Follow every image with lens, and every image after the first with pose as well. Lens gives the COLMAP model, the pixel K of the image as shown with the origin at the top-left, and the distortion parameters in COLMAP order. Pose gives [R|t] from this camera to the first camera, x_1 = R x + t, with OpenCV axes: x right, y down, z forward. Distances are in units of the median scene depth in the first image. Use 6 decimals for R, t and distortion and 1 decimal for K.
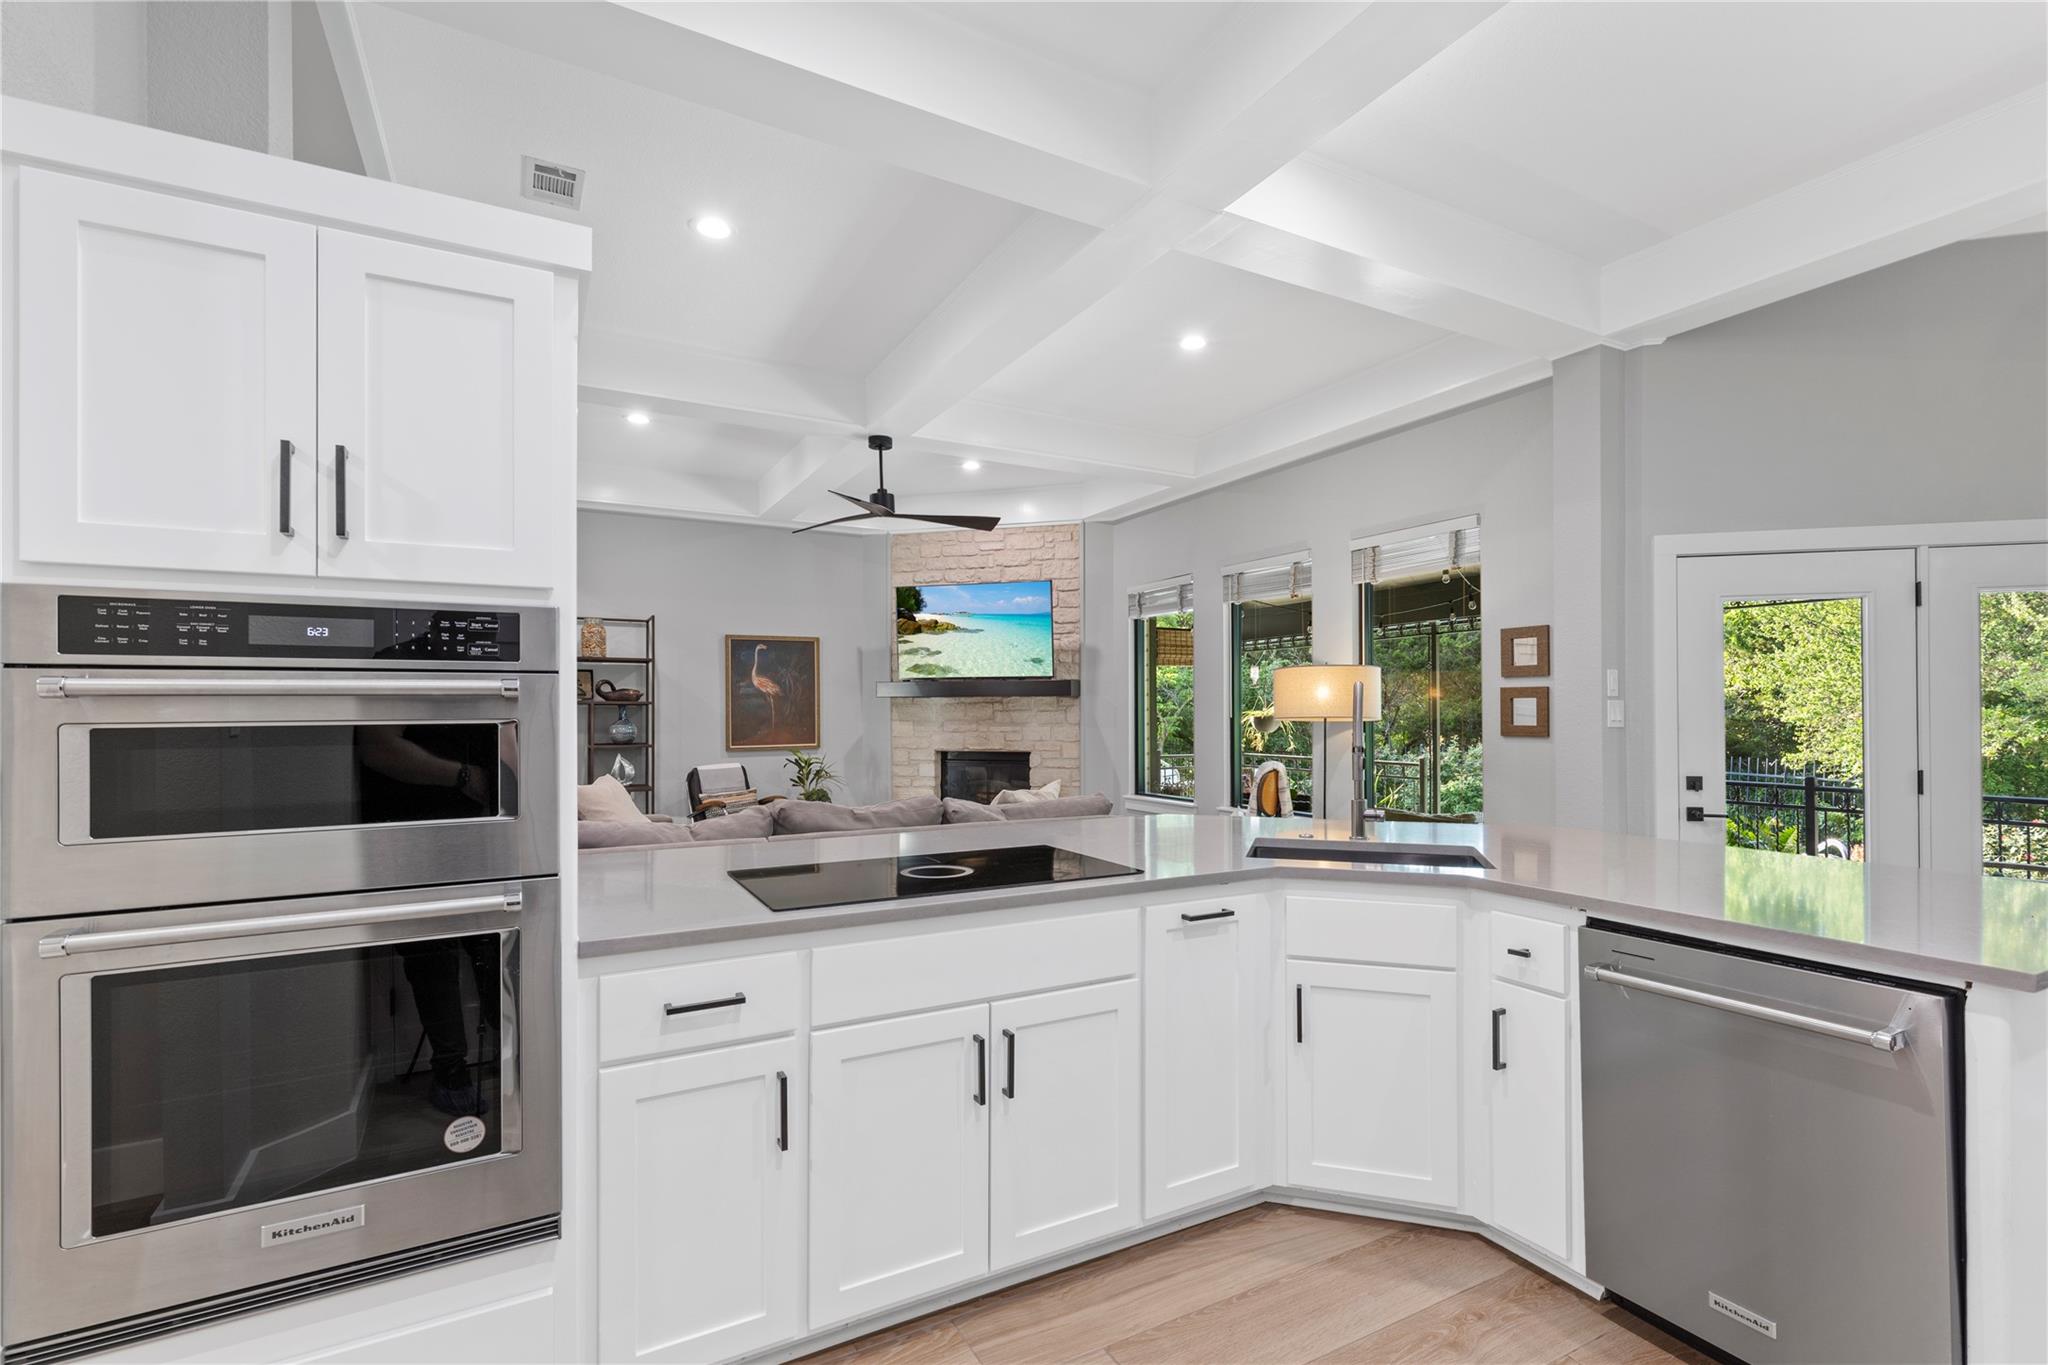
lens RADIAL K [[923.1, 0, 1022.9], [0, 923.1, 698.0], [0, 0, 1]] dist [-0.000243, -0.000644]
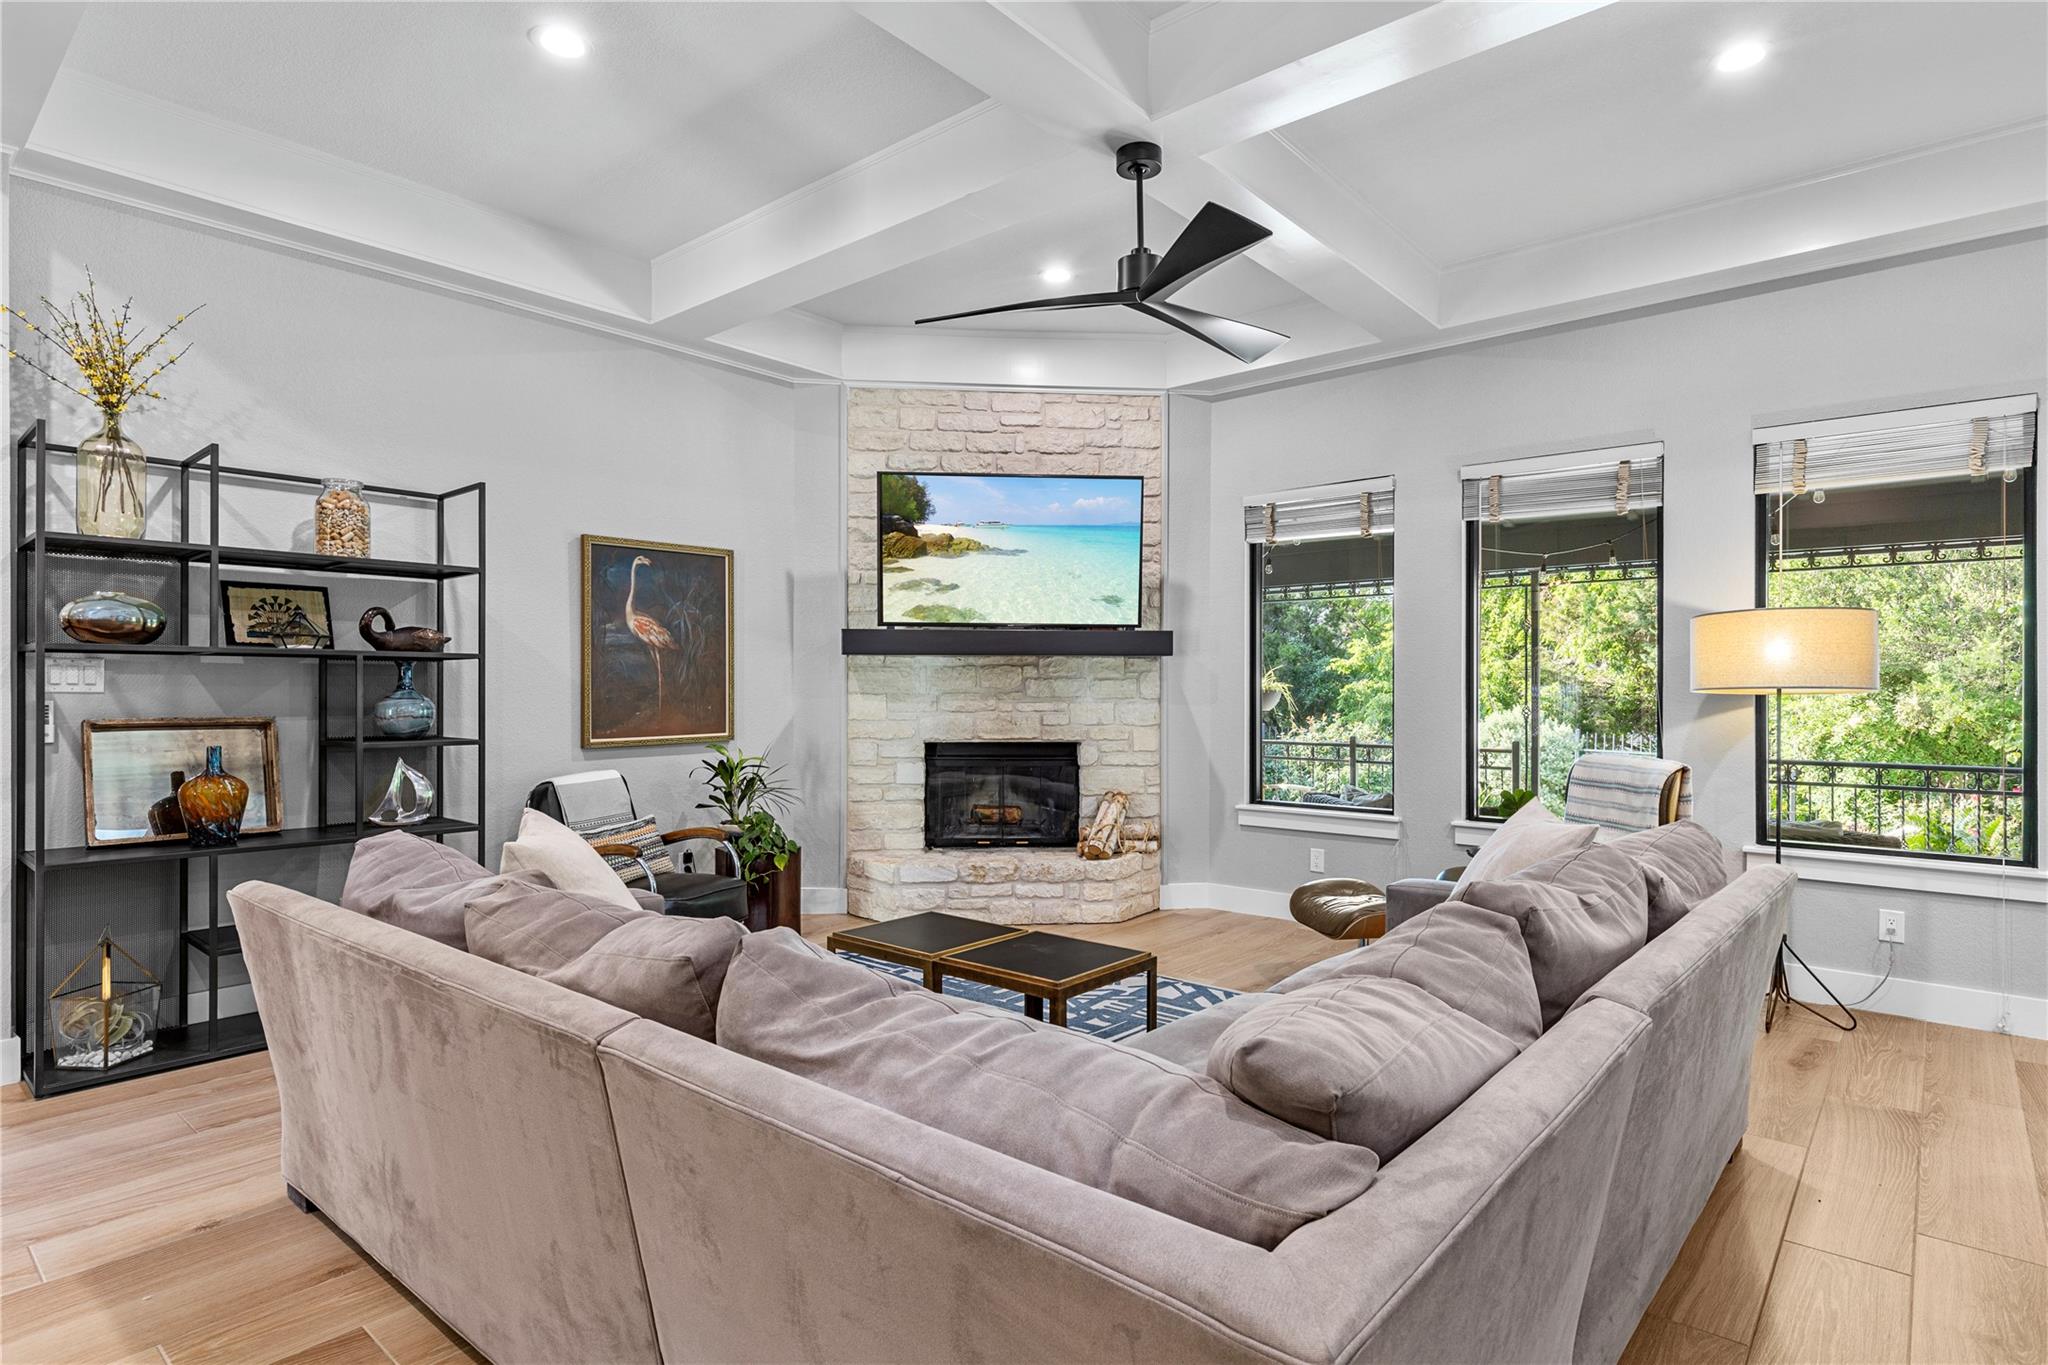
lens RADIAL K [[1076.7, 0, 1024.7], [0, 1076.7, 682.4], [0, 0, 1]] dist [0.000656, 0.000075]
pose [[0.933117, 0.005579, 0.359530, -0.303733], [-0.008609, 0.999940, 0.006827, 0.011910], [-0.359470, -0.009465, 0.933109, 0.312253]]
